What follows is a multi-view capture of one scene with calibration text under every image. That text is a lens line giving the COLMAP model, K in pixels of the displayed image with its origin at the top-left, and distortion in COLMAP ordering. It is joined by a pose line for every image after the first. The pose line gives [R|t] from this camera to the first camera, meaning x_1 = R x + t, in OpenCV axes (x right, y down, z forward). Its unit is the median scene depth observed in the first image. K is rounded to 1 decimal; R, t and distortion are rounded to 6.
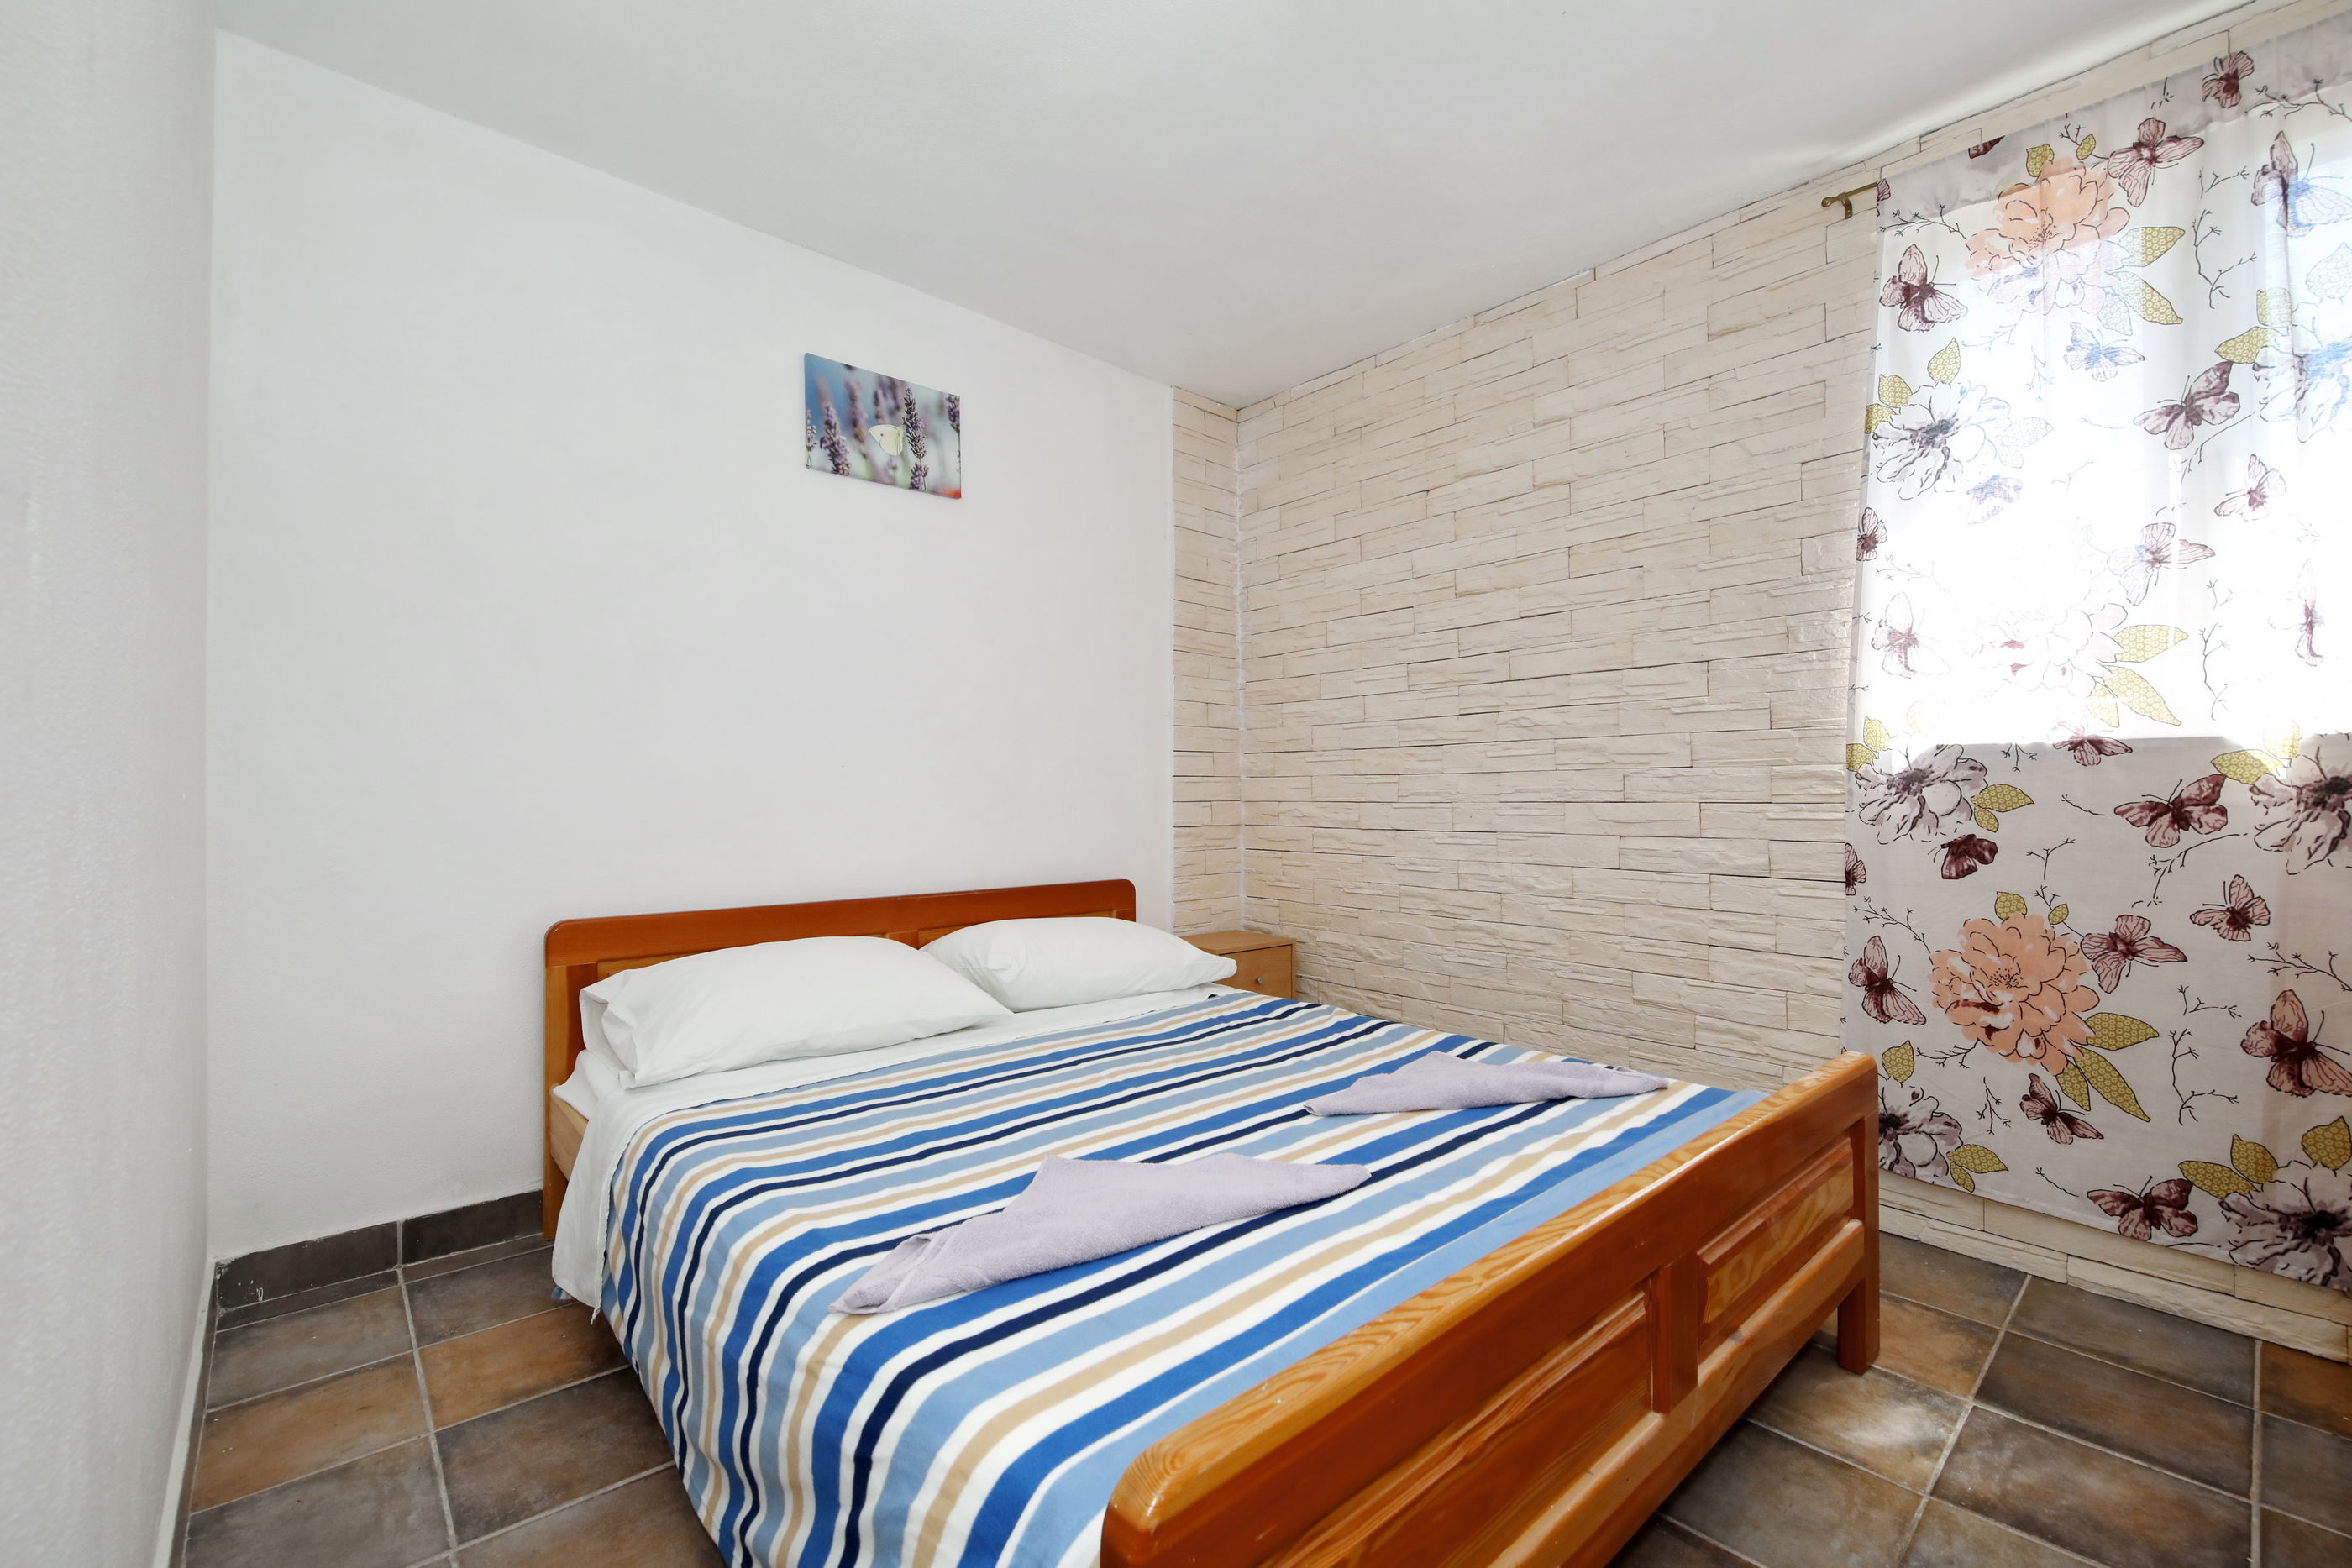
lens RADIAL K [[1001.1, 0, 1176.0], [0, 1001.1, 784.0], [0, 0, 1]] dist [-0.016268, -0.000200]
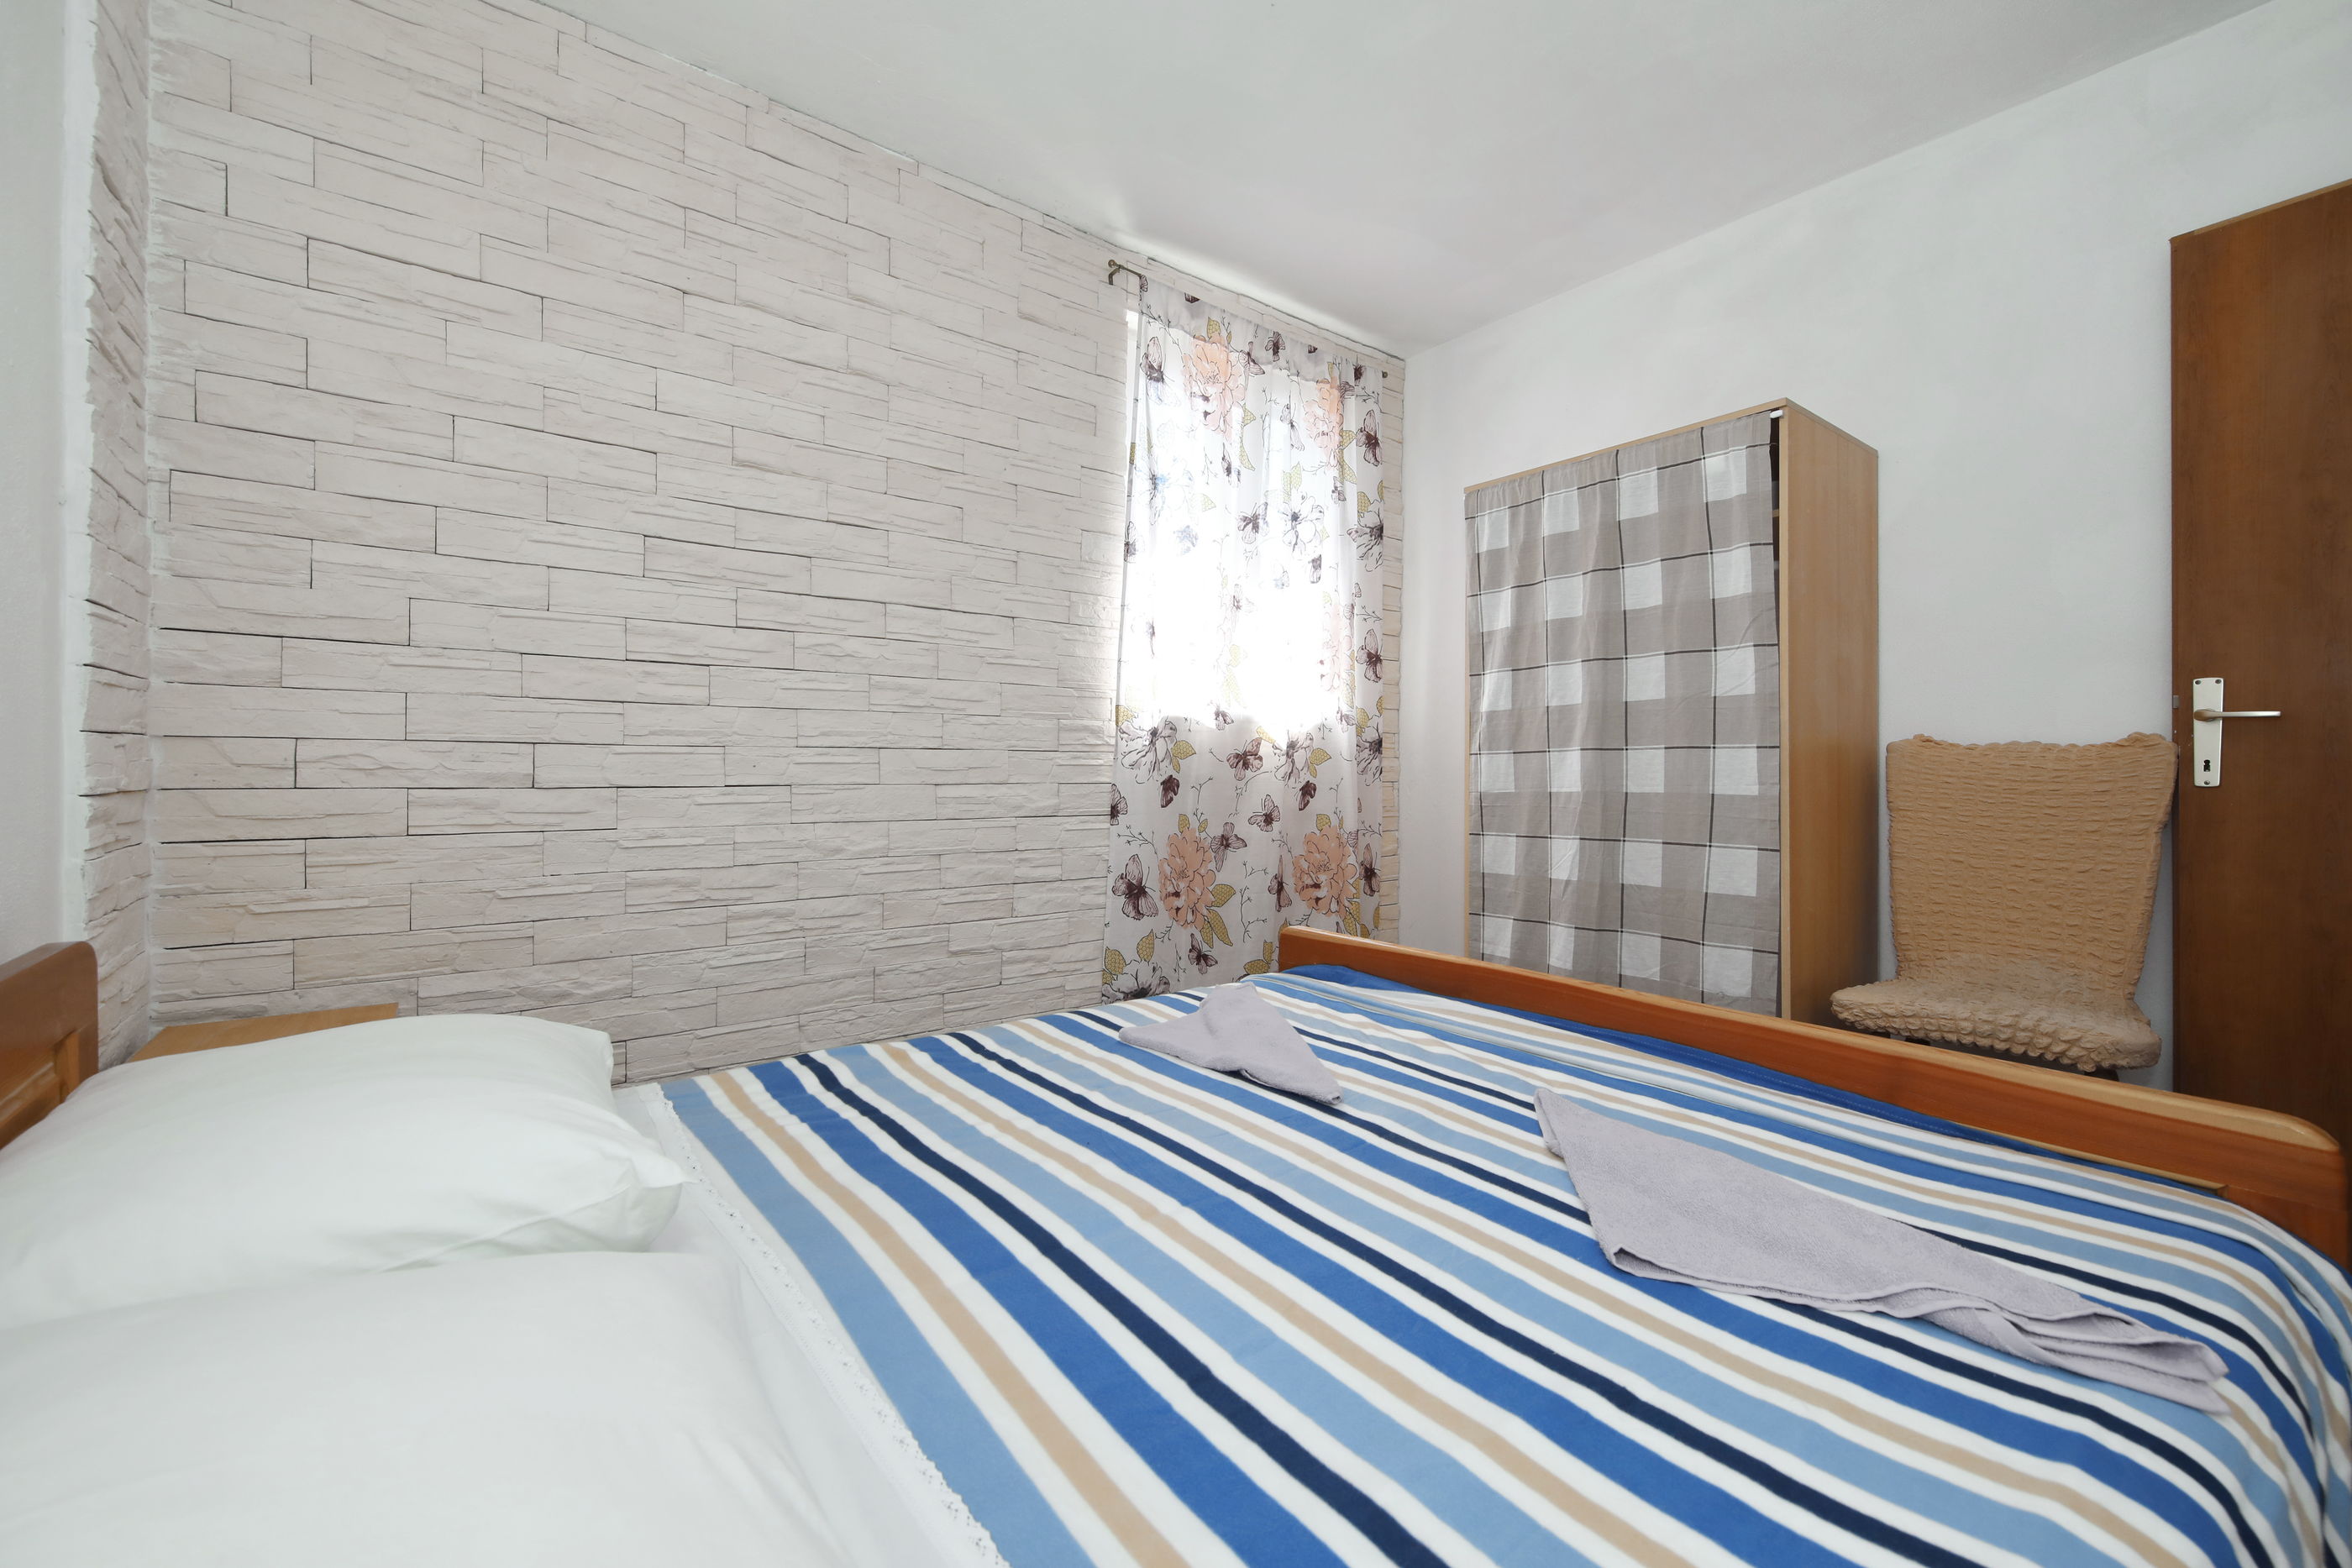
lens RADIAL K [[957.7, 0, 1170.6], [0, 957.7, 736.7], [0, 0, 1]] dist [-0.000351, -0.000211]
pose [[0.060649, 0.012690, 0.998078, -0.476021], [-0.036171, 0.999290, -0.010508, 0.008667], [-0.997504, -0.035464, 0.061065, 0.765272]]
